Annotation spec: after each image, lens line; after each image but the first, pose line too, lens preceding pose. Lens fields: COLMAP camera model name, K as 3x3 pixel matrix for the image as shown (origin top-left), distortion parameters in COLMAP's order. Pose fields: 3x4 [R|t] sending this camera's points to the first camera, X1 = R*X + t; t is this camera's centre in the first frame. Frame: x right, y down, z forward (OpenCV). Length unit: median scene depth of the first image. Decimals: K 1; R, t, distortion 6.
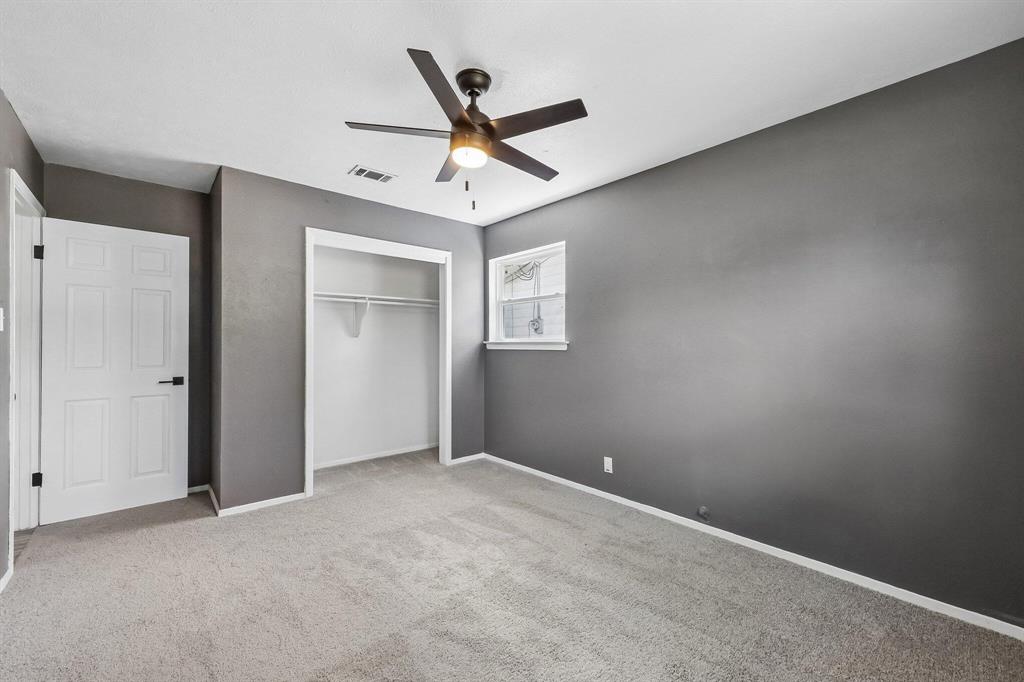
lens RADIAL K [[408.6, 0, 511.6], [0, 408.6, 342.8], [0, 0, 1]] dist [-0.001798, -0.000082]
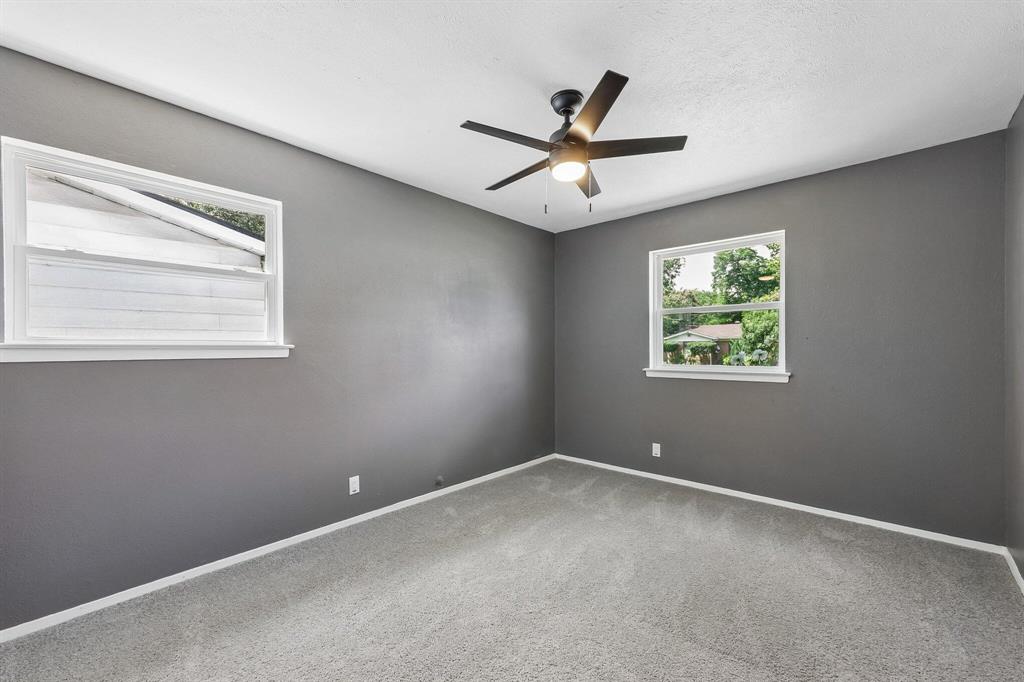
lens RADIAL K [[408.6, 0, 511.6], [0, 408.6, 344.8], [0, 0, 1]] dist [-0.001798, -0.000082]
pose [[-0.098271, 0.005213, 0.995146, -0.628620], [-0.003749, 0.999977, -0.005608, -0.001189], [-0.995153, -0.004282, -0.098249, 0.693959]]
